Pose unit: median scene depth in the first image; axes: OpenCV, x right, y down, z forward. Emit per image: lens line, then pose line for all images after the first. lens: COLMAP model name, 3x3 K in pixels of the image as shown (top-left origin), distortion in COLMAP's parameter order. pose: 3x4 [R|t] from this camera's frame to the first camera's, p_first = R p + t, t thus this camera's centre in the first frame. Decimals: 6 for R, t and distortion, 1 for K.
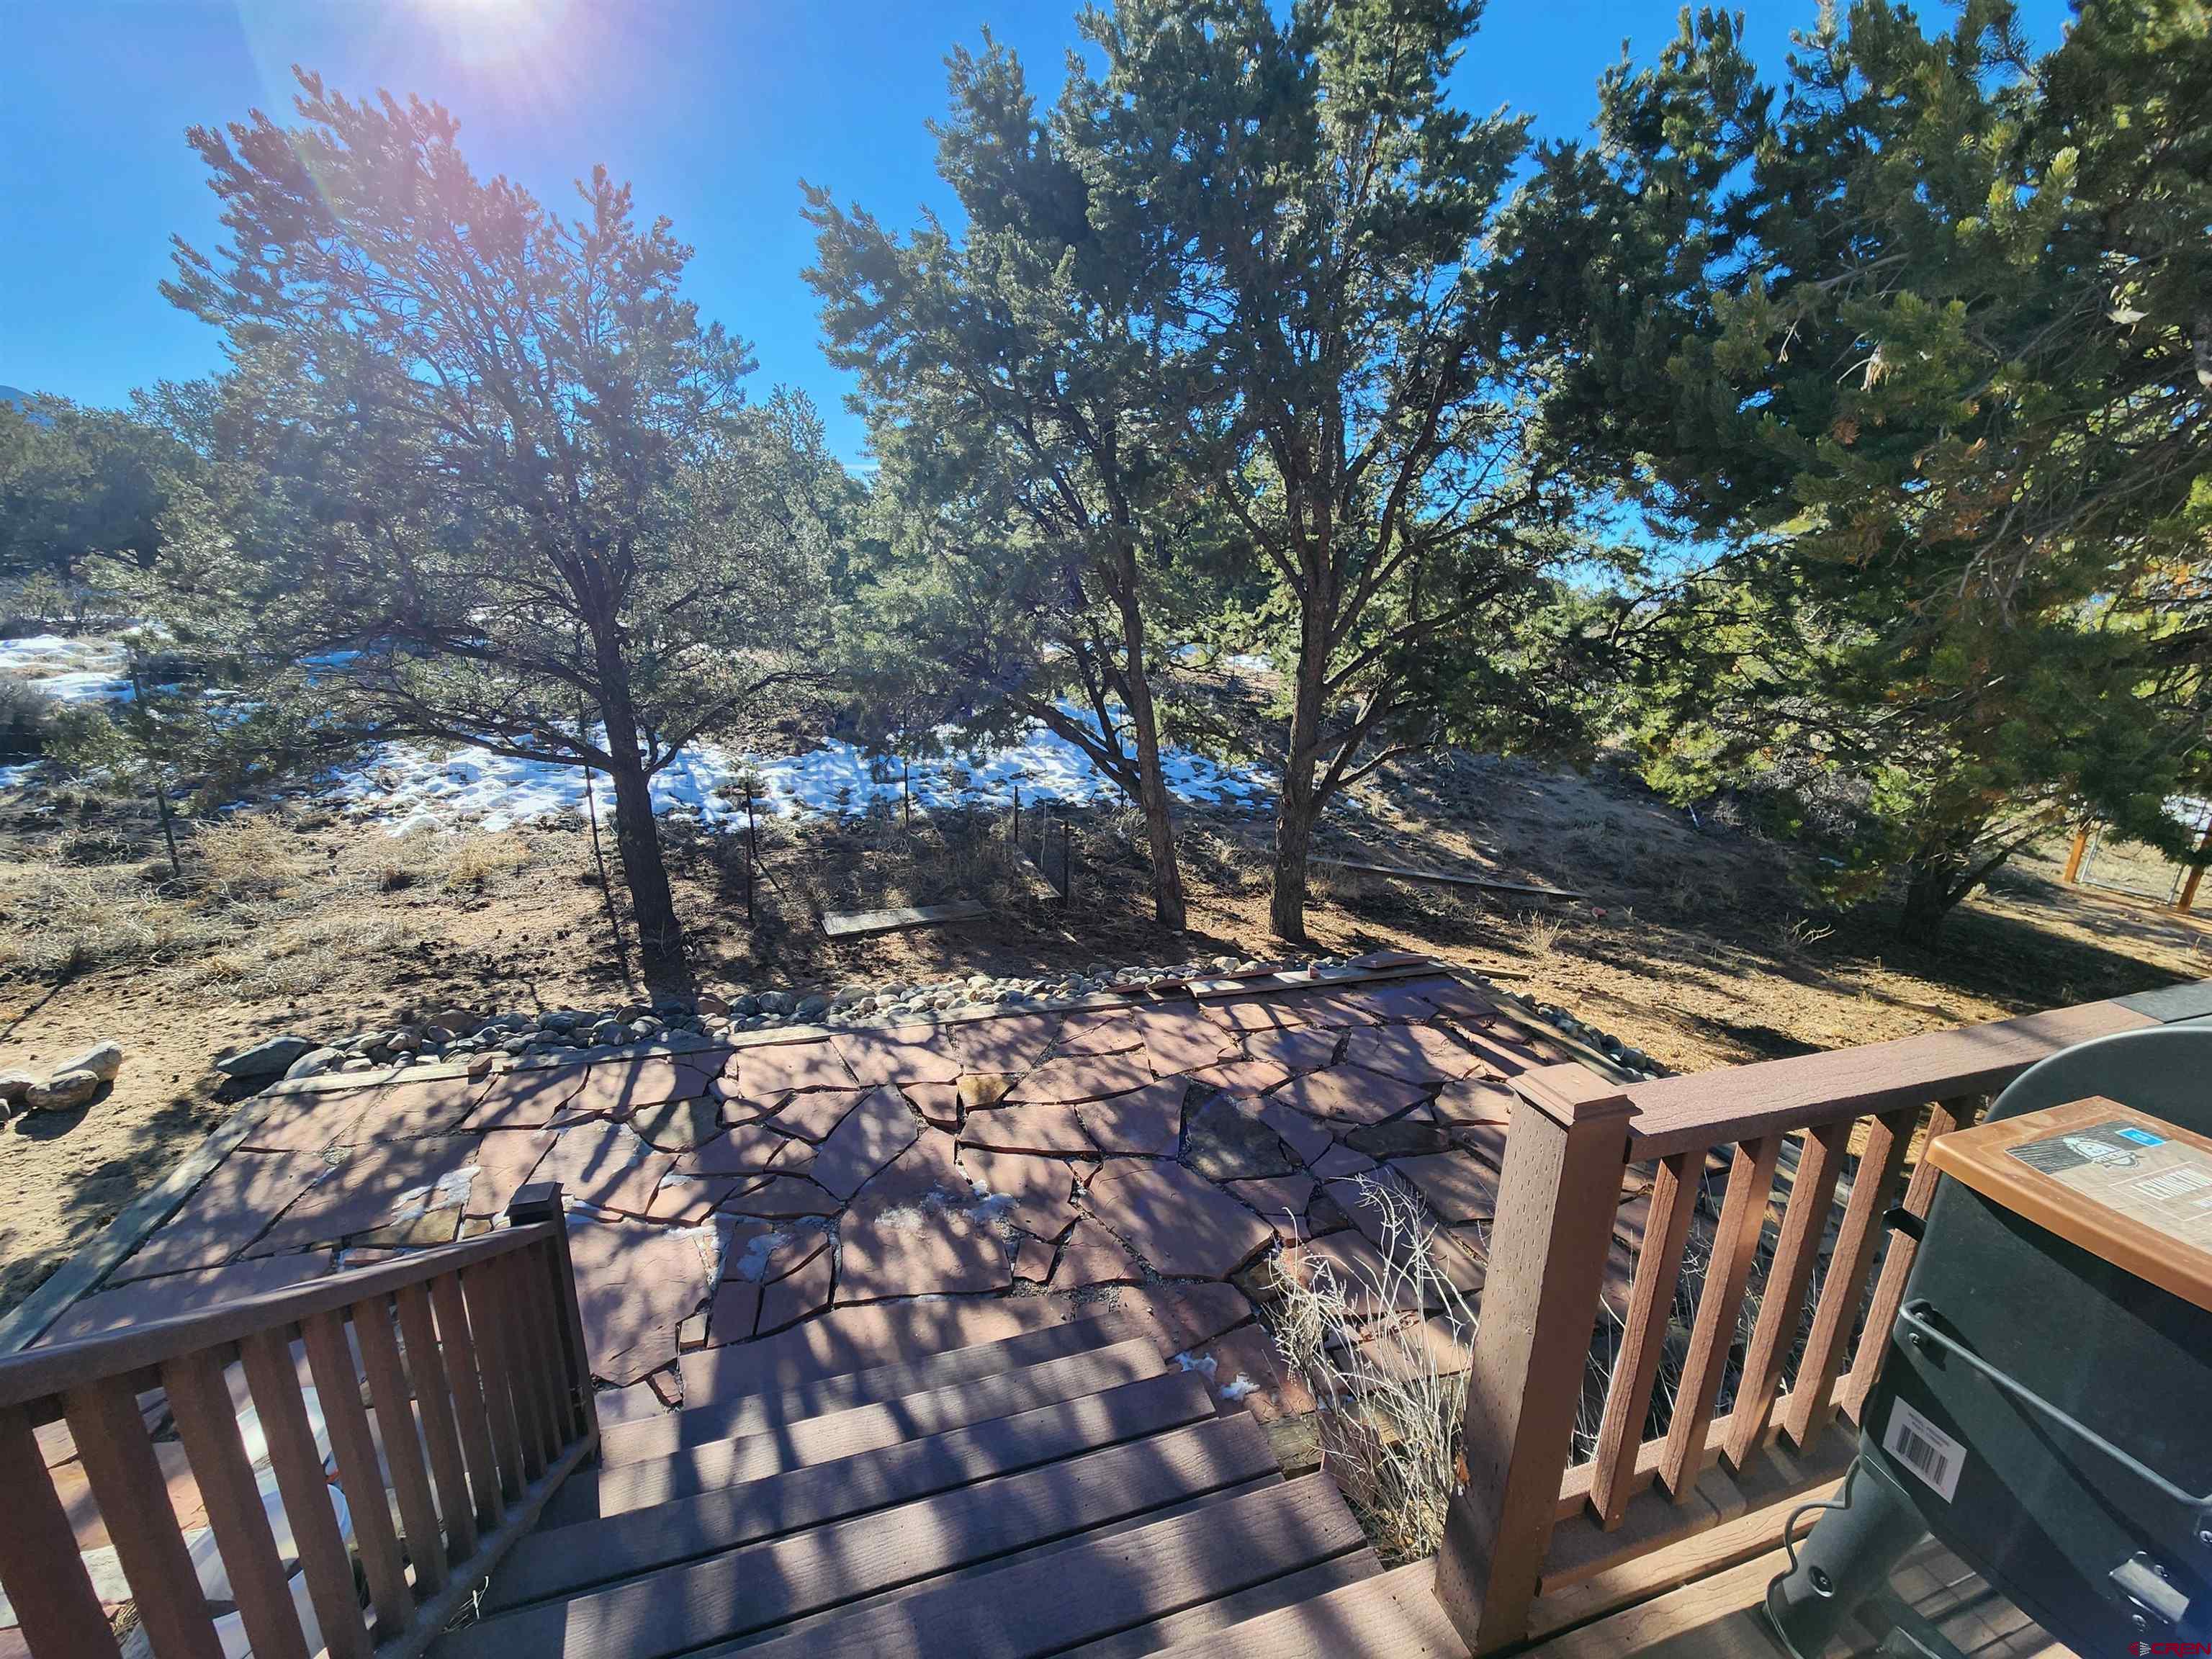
lens RADIAL K [[893.3, 0, 1107.4], [0, 893.3, 841.2], [0, 0, 1]] dist [0.000192, -0.002905]
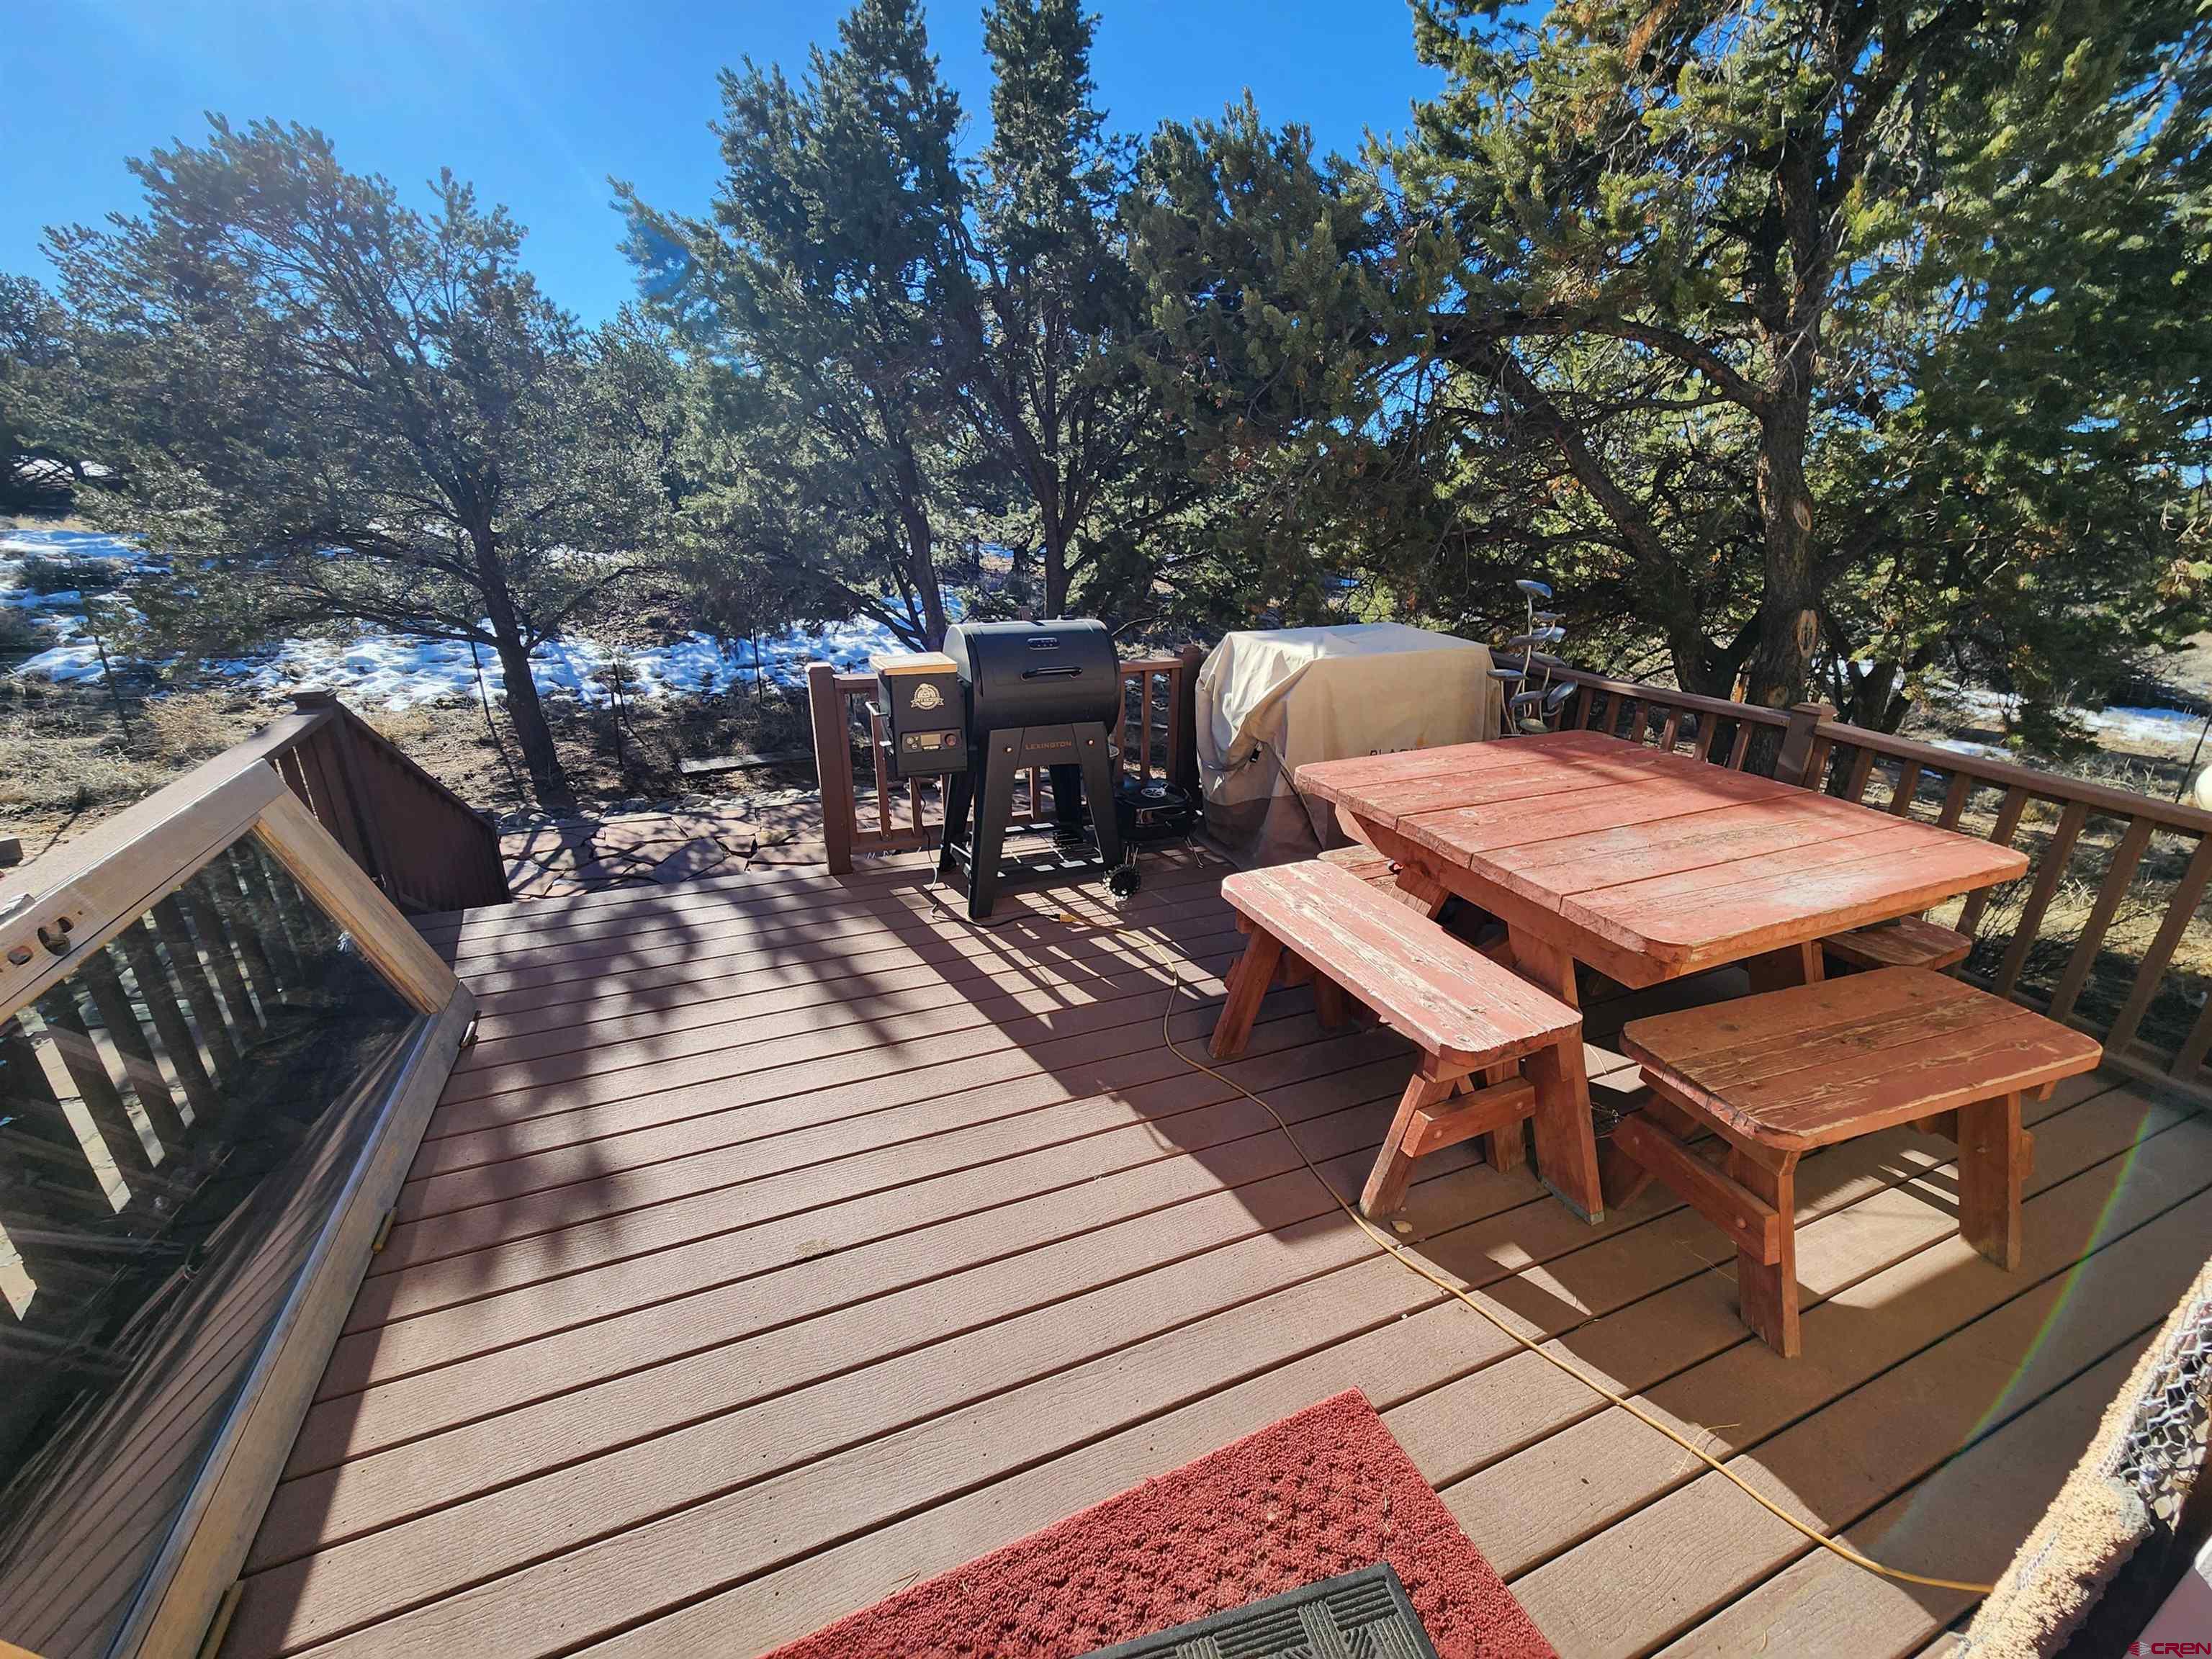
lens RADIAL K [[905.7, 0, 1106.0], [0, 905.7, 829.5], [0, 0, 1]] dist [-0.003054, -0.000170]
pose [[0.996027, -0.040074, 0.079525, 0.197161], [0.033082, 0.995626, 0.087378, 0.095893], [-0.082679, -0.084400, 0.992996, -0.374859]]
